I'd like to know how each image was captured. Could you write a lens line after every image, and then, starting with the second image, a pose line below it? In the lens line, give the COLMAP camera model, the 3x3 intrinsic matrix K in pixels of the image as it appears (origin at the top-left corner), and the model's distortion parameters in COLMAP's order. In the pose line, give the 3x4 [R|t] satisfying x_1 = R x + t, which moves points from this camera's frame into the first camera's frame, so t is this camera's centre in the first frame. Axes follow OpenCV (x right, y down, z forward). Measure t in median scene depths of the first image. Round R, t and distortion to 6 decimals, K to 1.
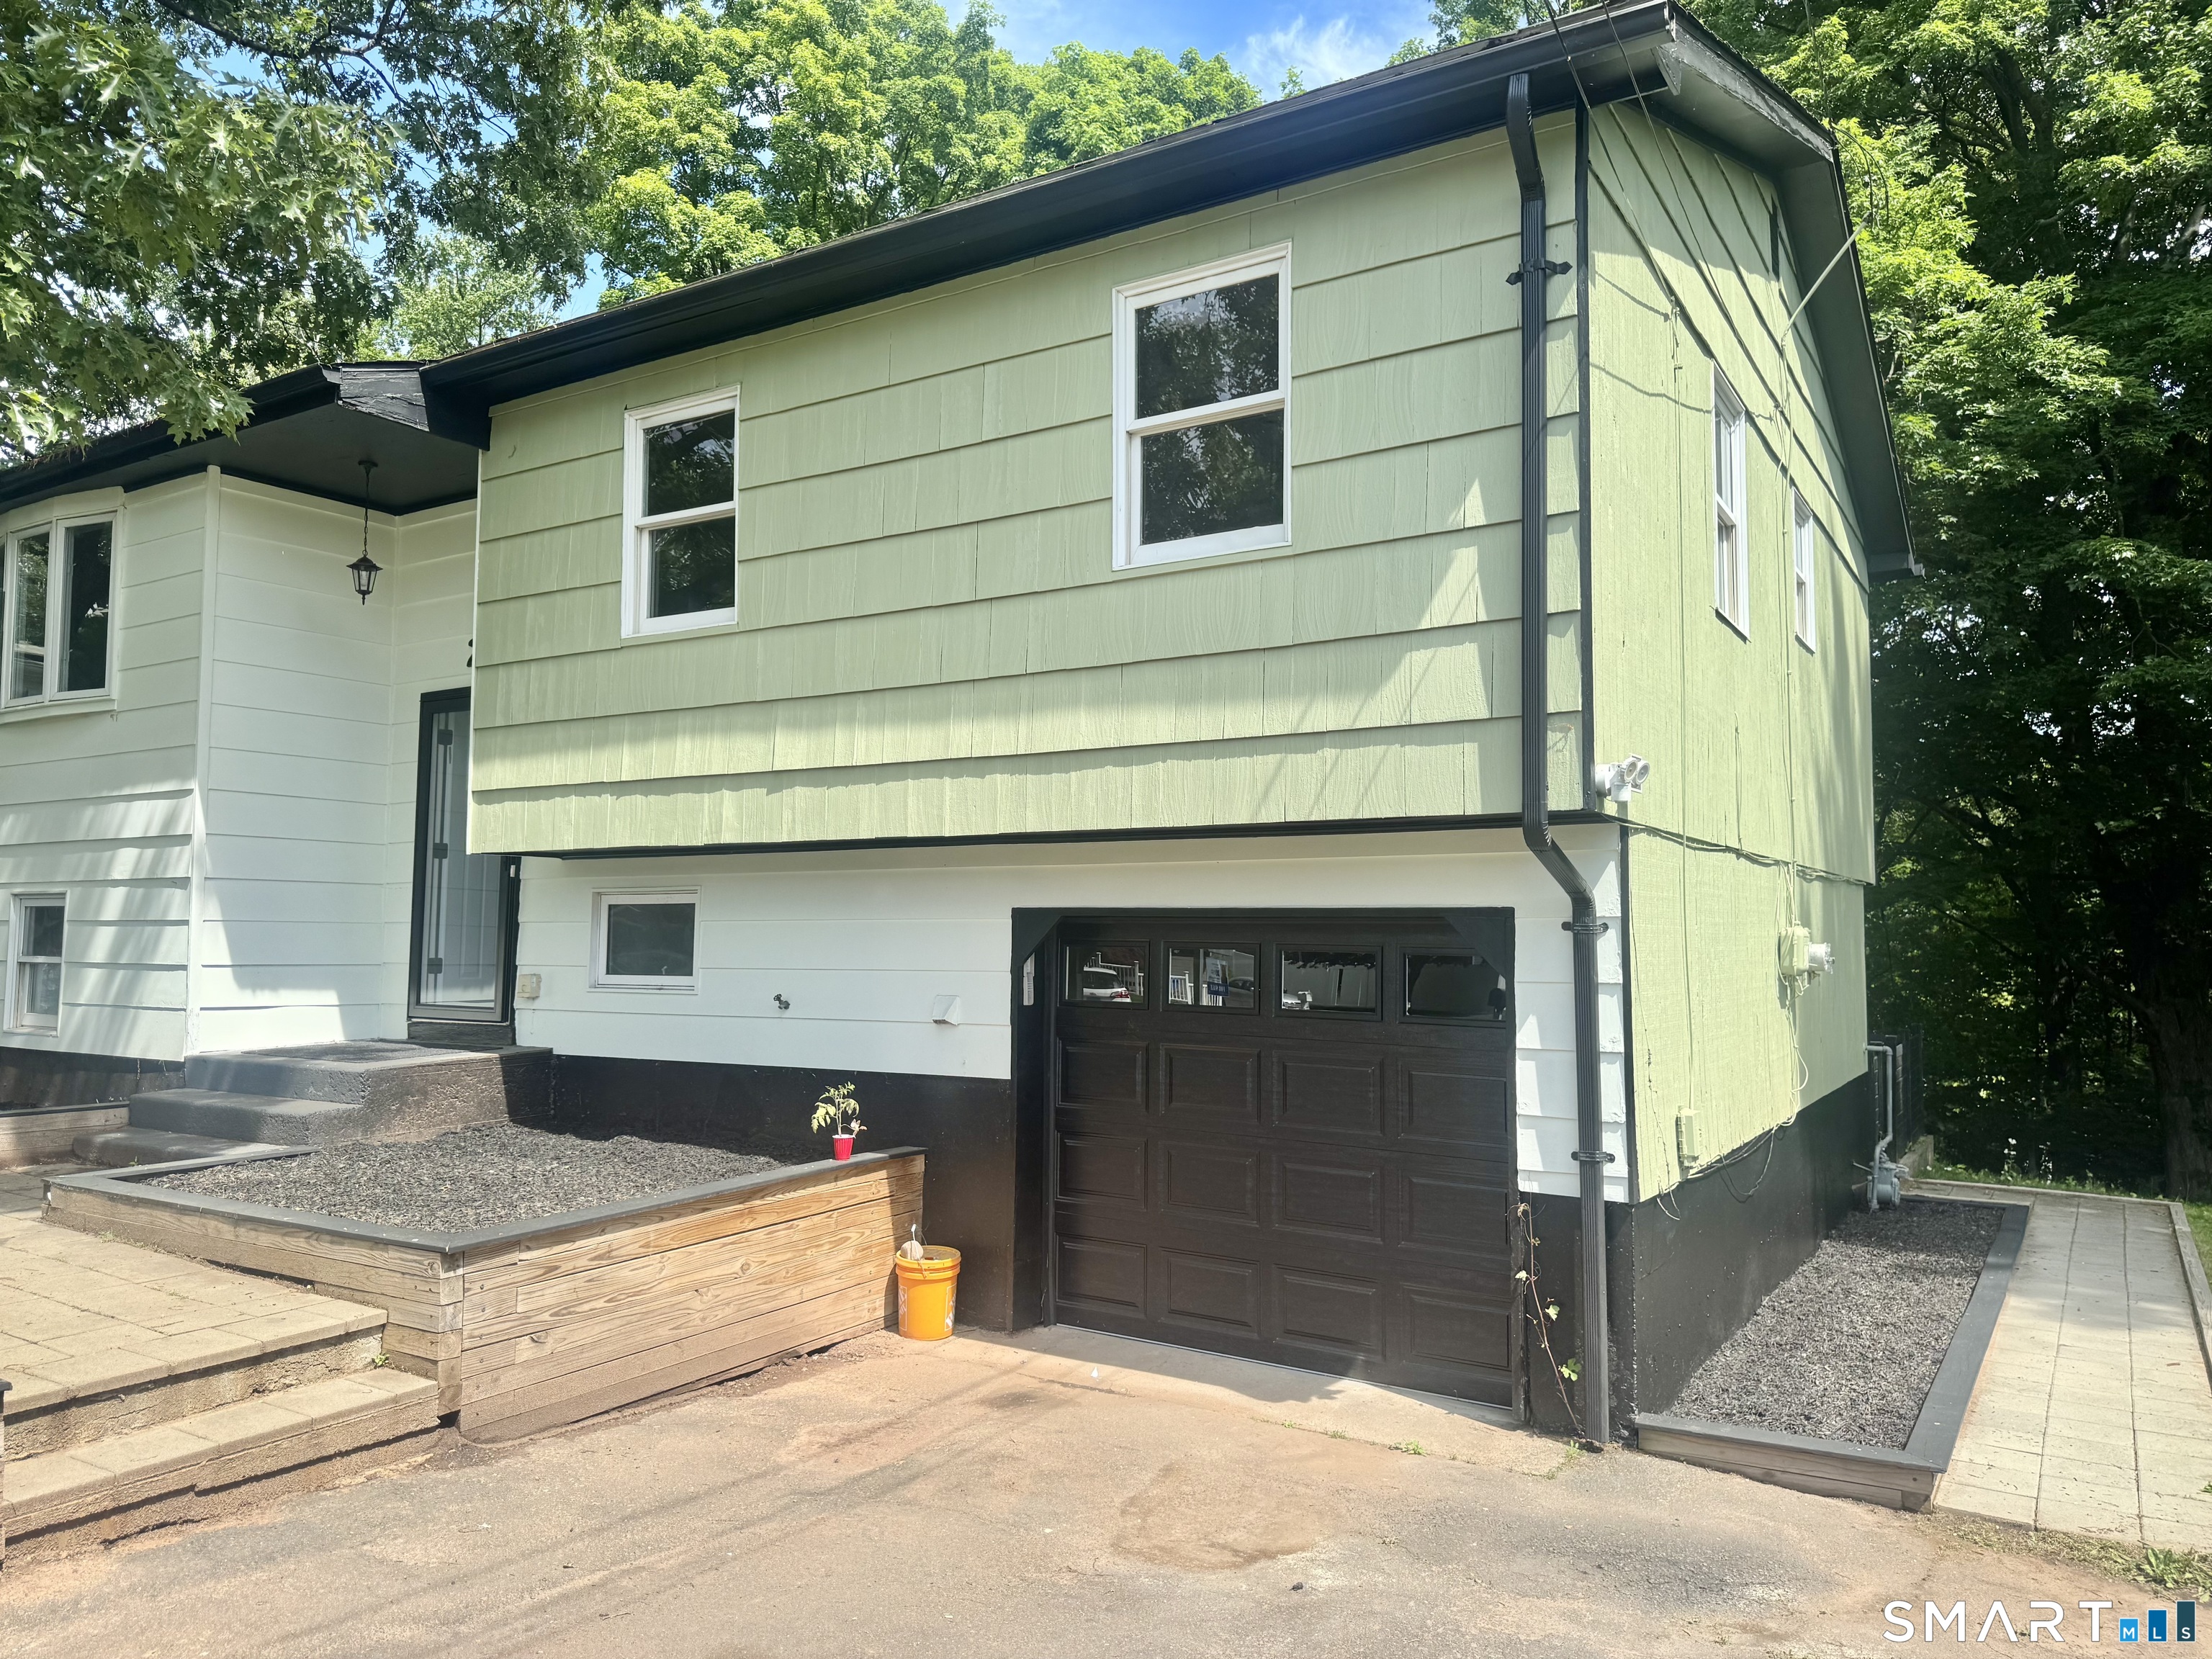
lens RADIAL K [[1525.3, 0, 1106.0], [0, 1525.3, 829.5], [0, 0, 1]] dist [0.148662, -0.240761]
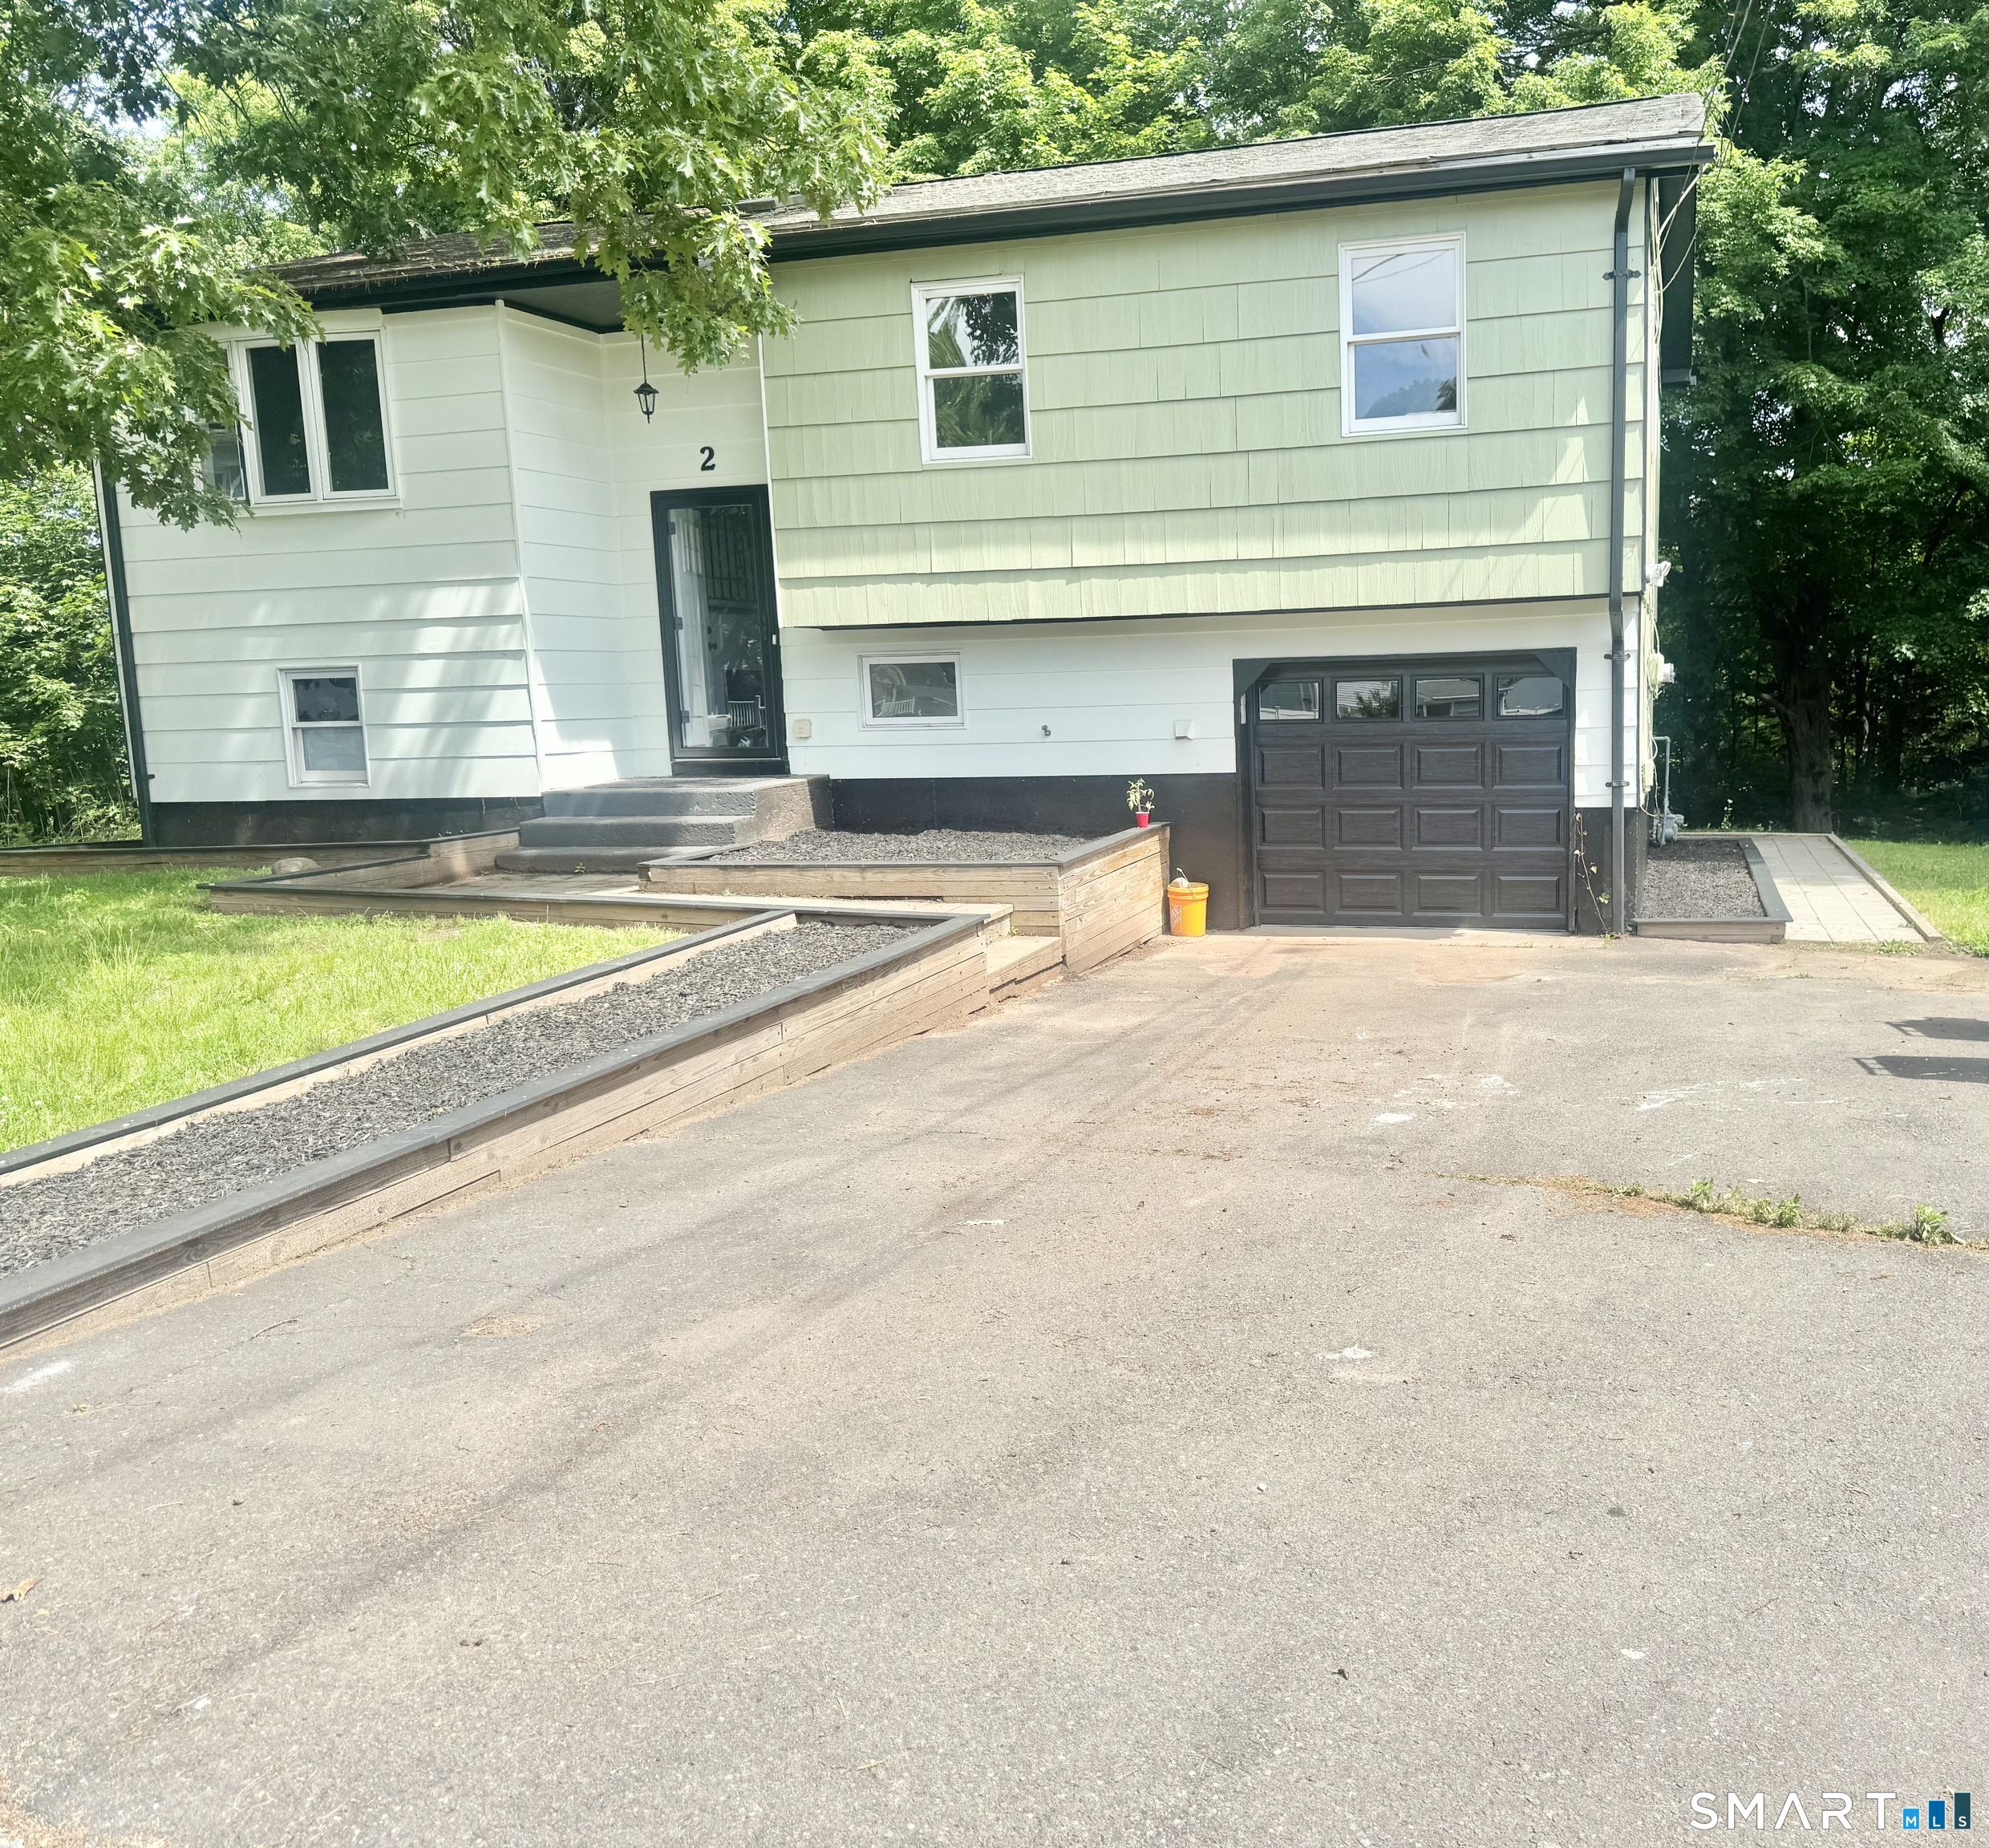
lens RADIAL K [[1738.0, 0, 1193.2], [0, 1738.0, 922.3], [0, 0, 1]] dist [0.154447, -0.305190]
pose [[0.951115, -0.074090, 0.299819, -0.629085], [0.012961, 0.979519, 0.200937, -0.040247], [-0.308566, -0.187228, 0.932595, -0.635129]]
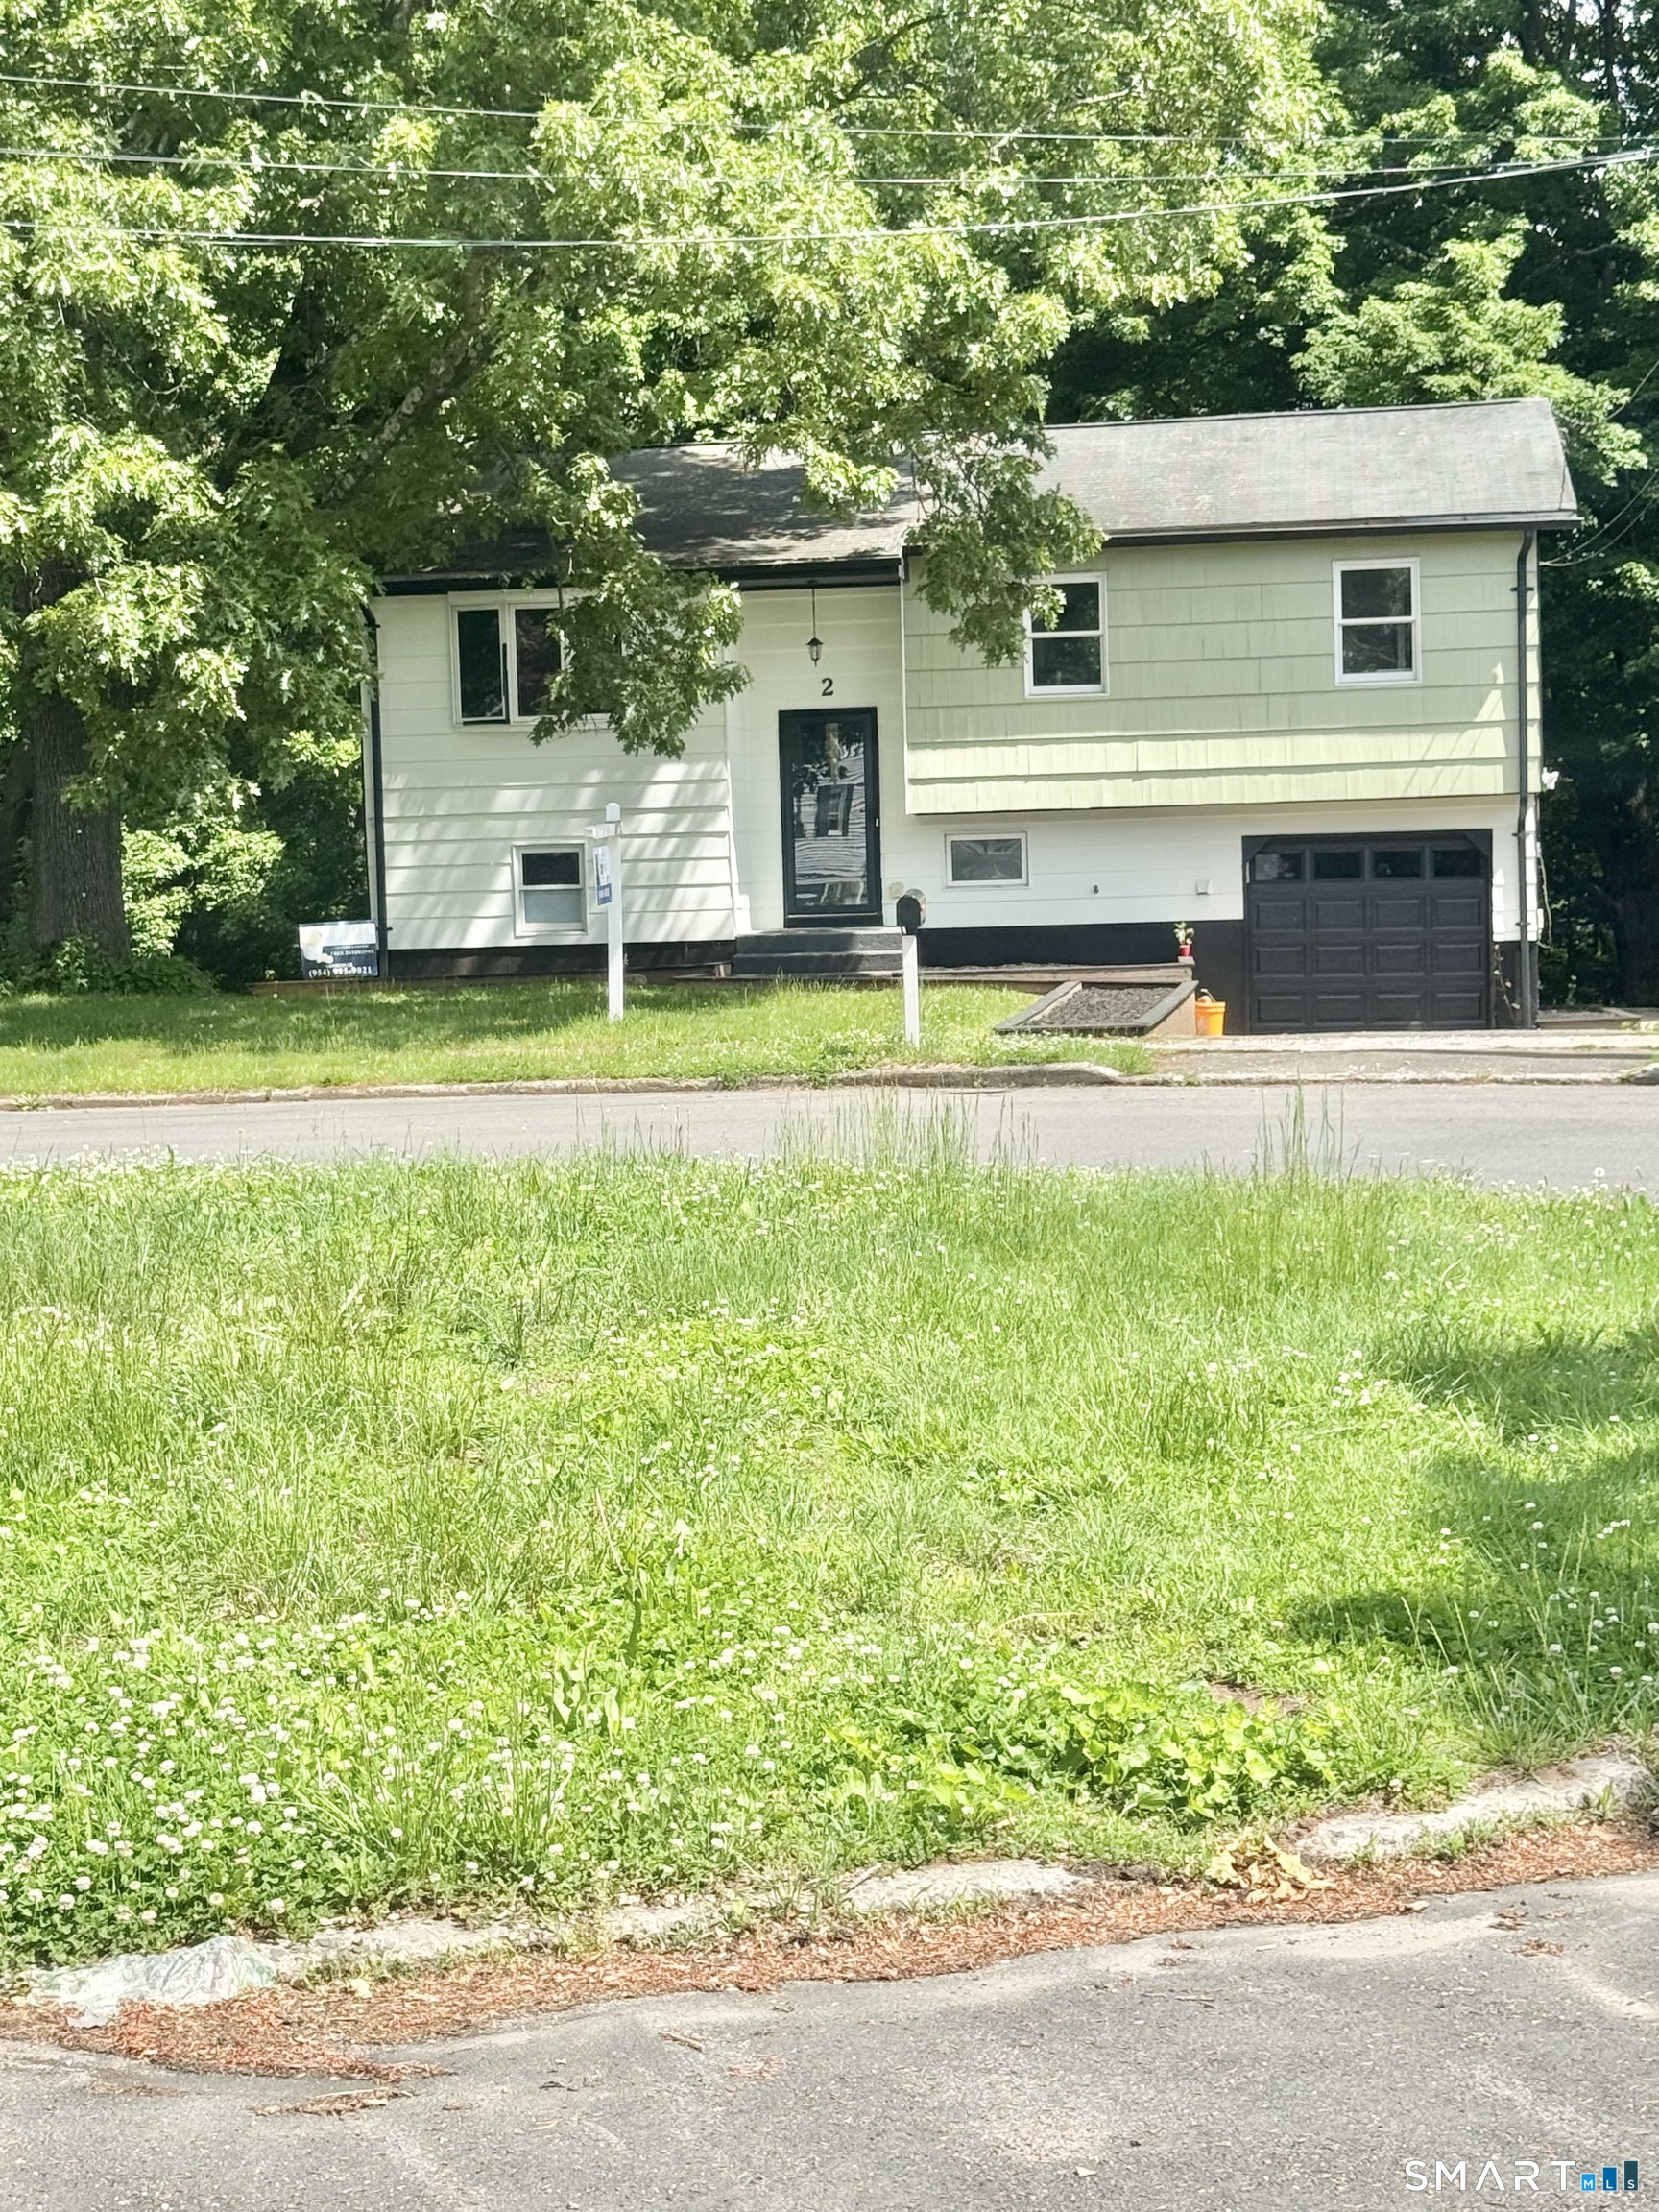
lens RADIAL K [[4007.5, 0, 829.5], [0, 4007.5, 1106.0], [0, 0, 1]] dist [0.187326, 0.117434]
pose [[0.900616, -0.052911, 0.431384, -2.905259], [0.003430, 0.993396, 0.114685, -0.209511], [-0.434603, -0.101807, 0.894849, -3.622881]]
